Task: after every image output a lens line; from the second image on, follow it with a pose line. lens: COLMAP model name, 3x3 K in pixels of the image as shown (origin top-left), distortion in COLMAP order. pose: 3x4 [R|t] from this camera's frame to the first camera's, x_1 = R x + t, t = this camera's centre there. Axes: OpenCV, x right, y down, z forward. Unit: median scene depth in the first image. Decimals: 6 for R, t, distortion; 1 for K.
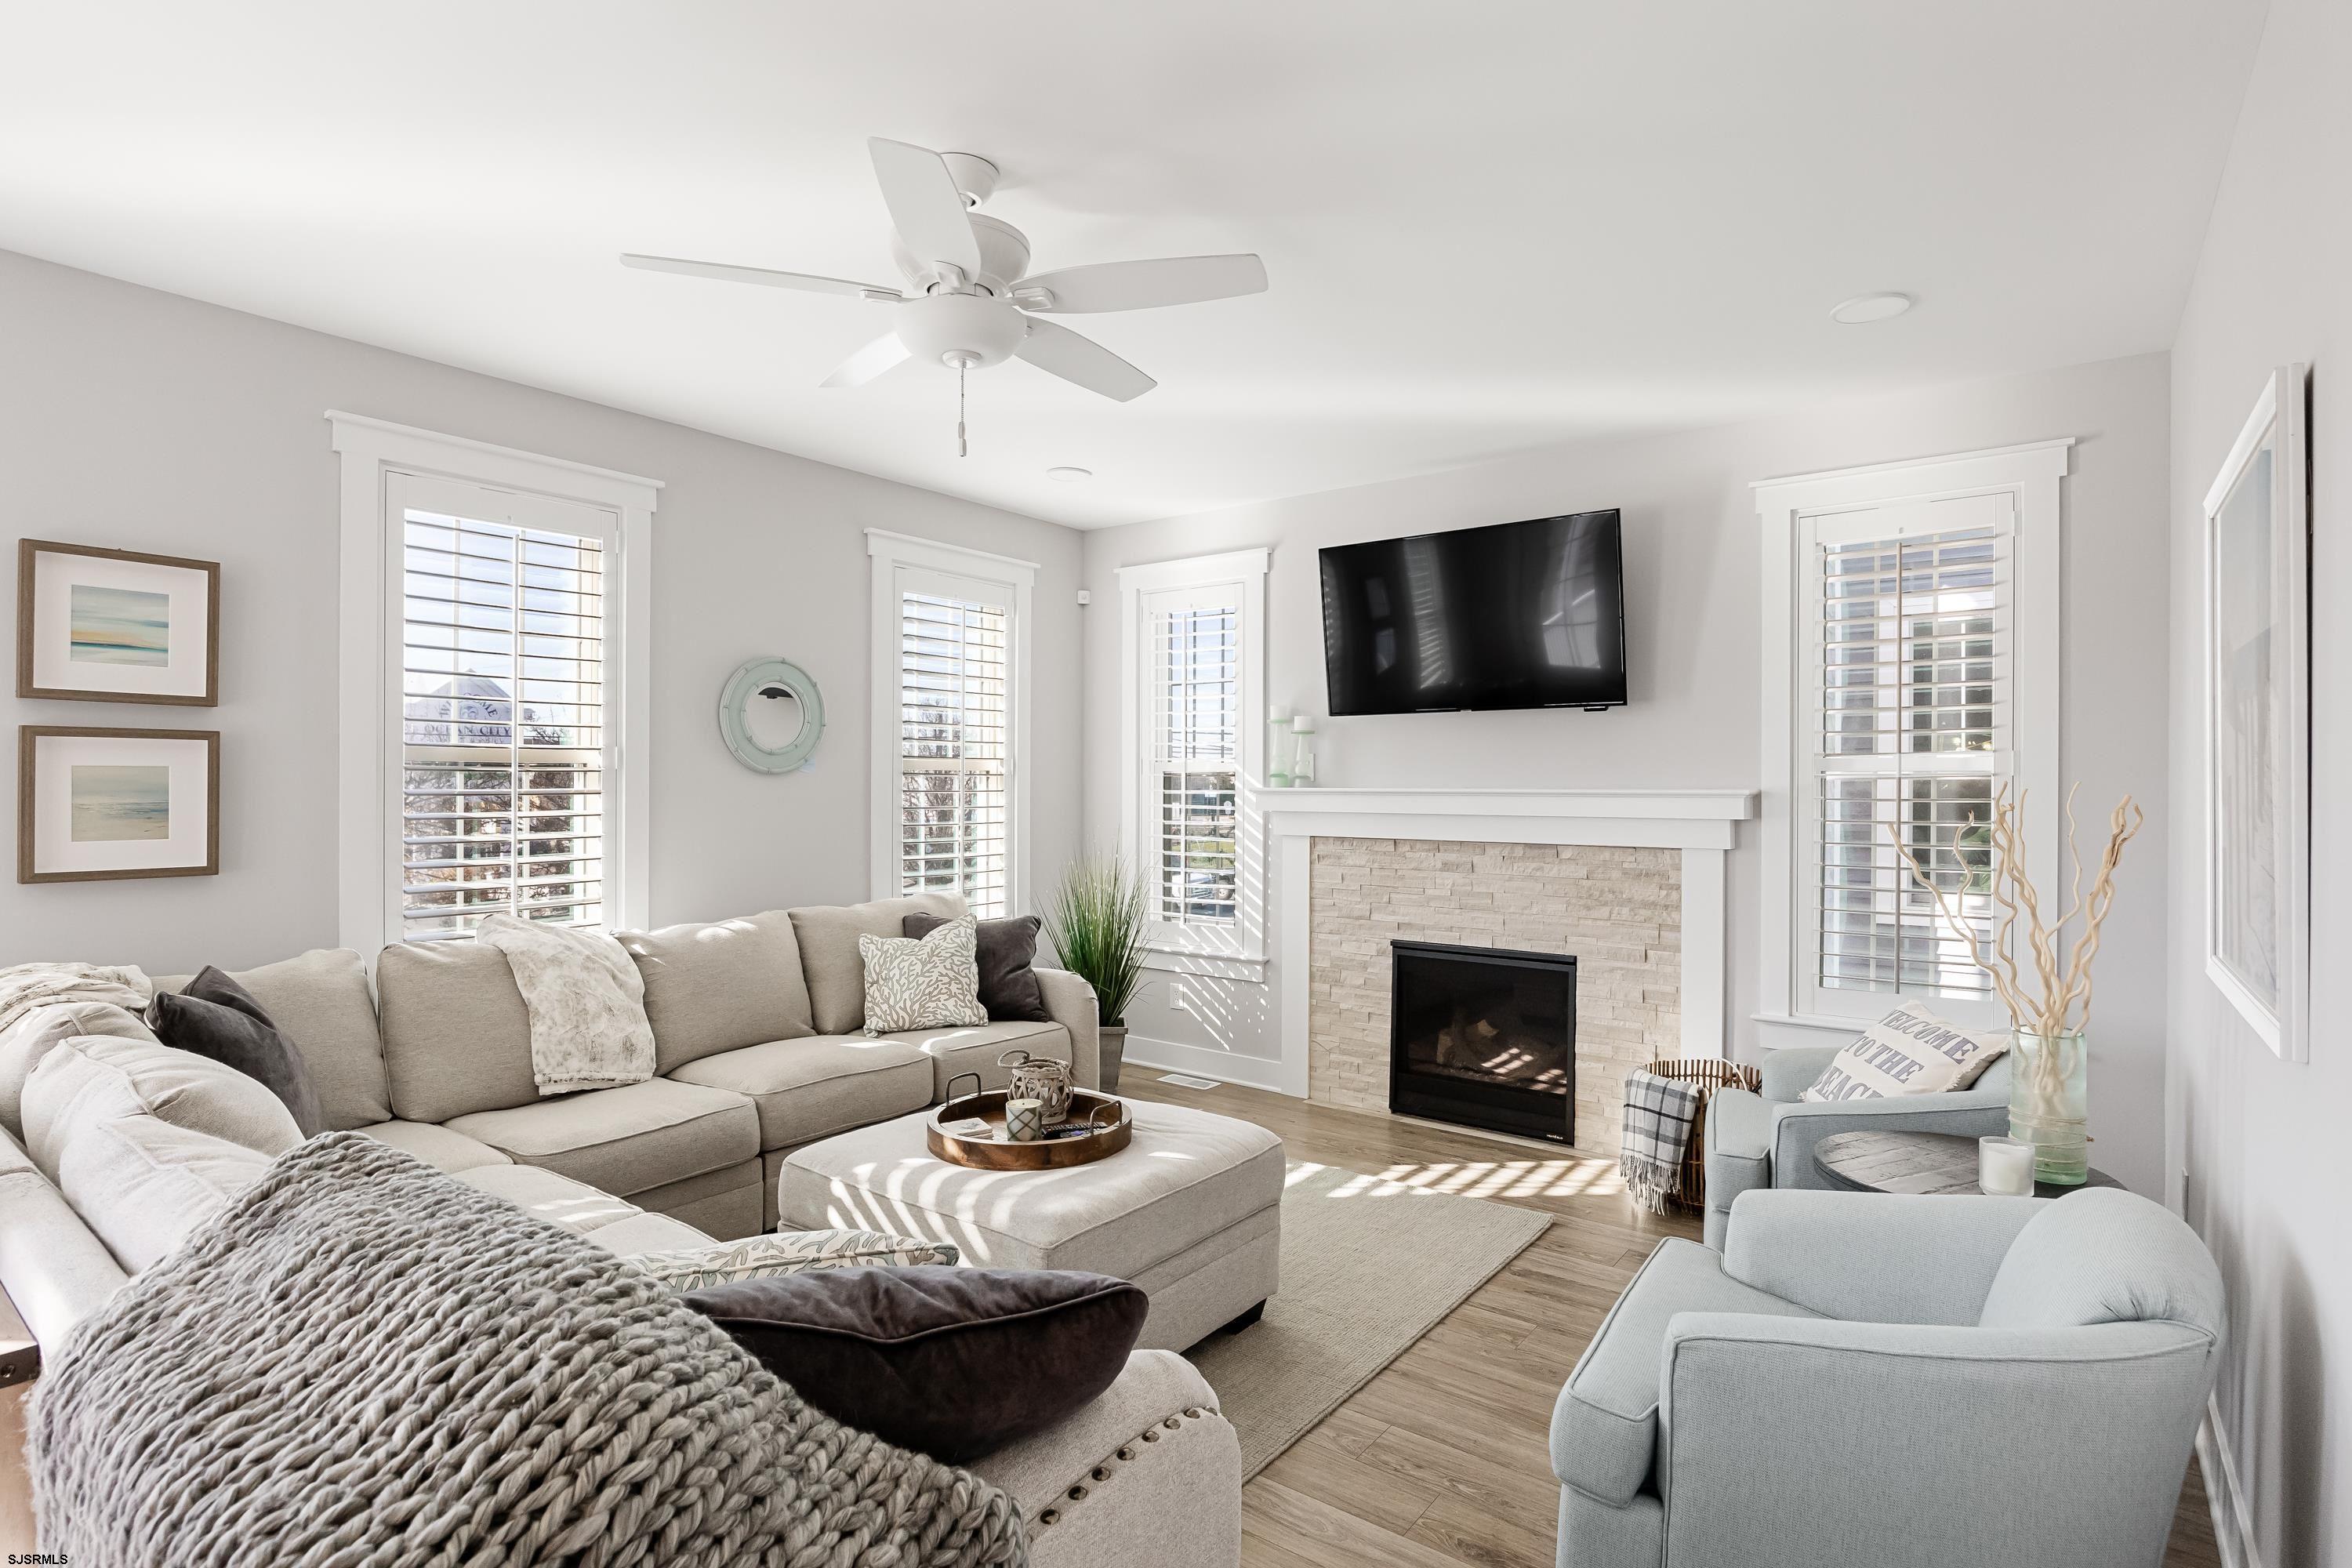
lens RADIAL K [[1154.3, 0, 1179.9], [0, 1154.3, 794.4], [0, 0, 1]] dist [-0.016694, 0.000993]
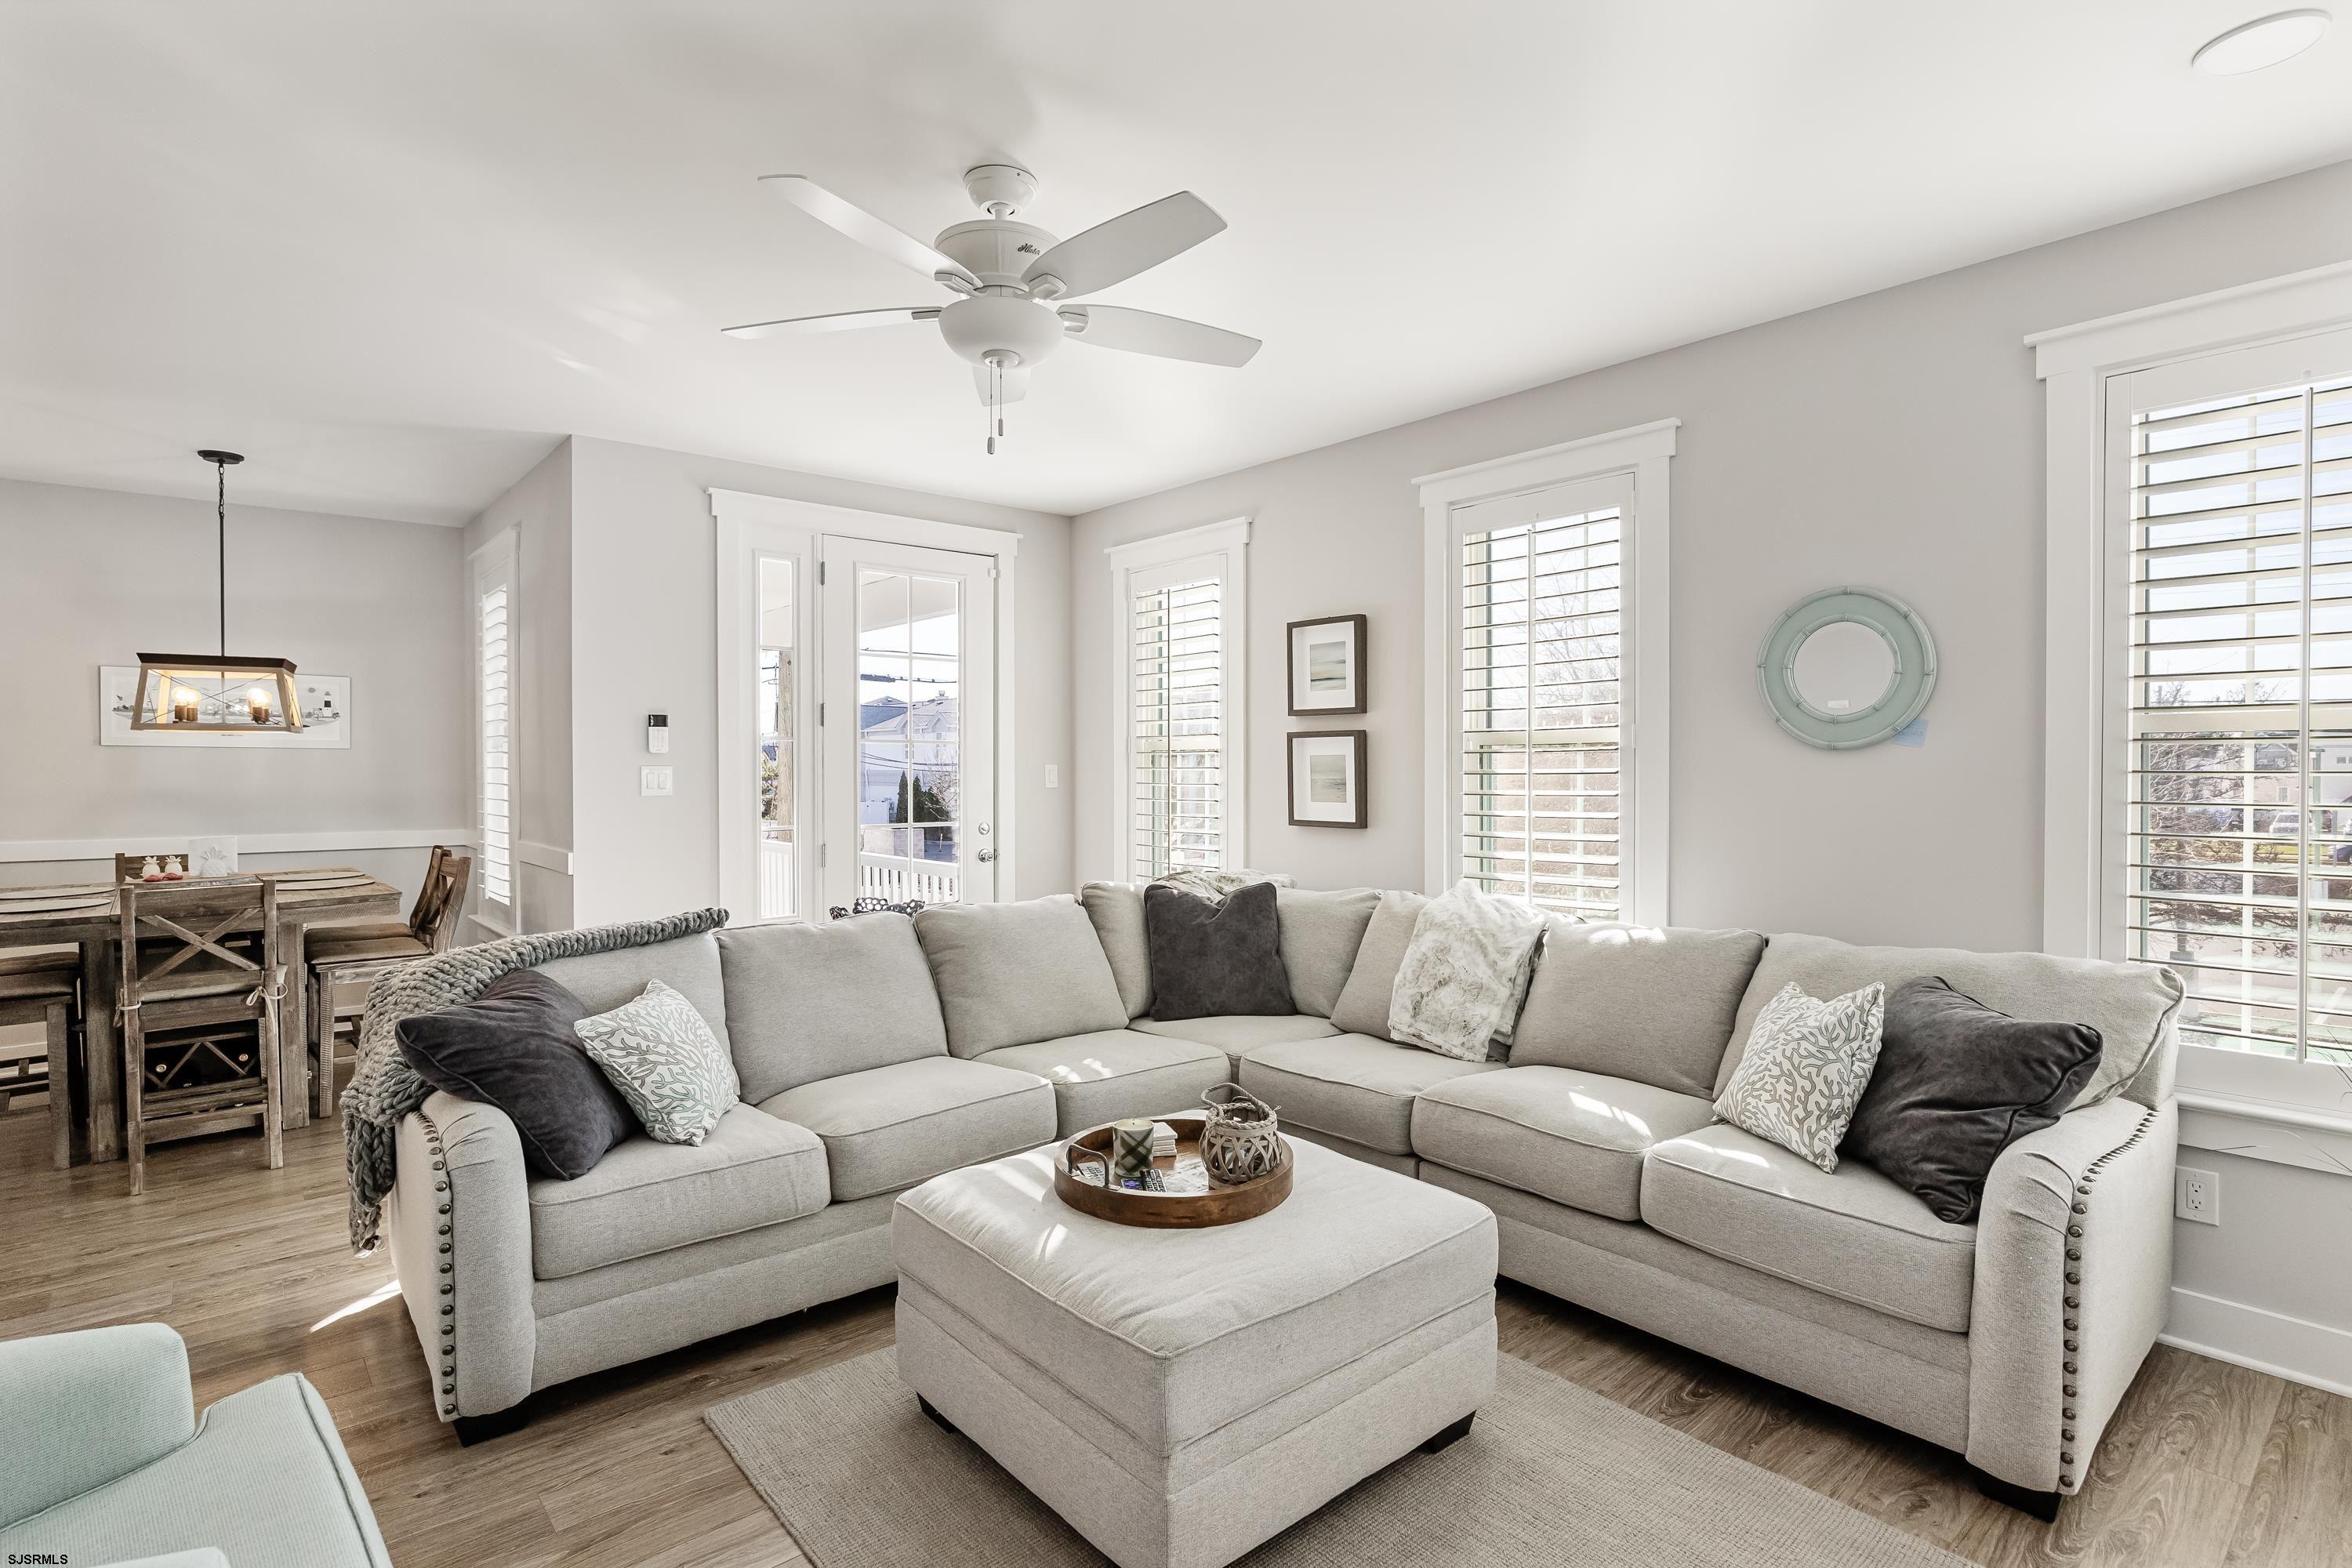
lens RADIAL K [[1151.7, 0, 1183.7], [0, 1151.7, 780.8], [0, 0, 1]] dist [-0.009842, -0.000441]
pose [[-0.195876, 0.008068, -0.980596, 0.466352], [-0.006069, 0.999937, 0.009440, -0.002256], [0.980610, 0.007801, -0.195814, 0.783674]]
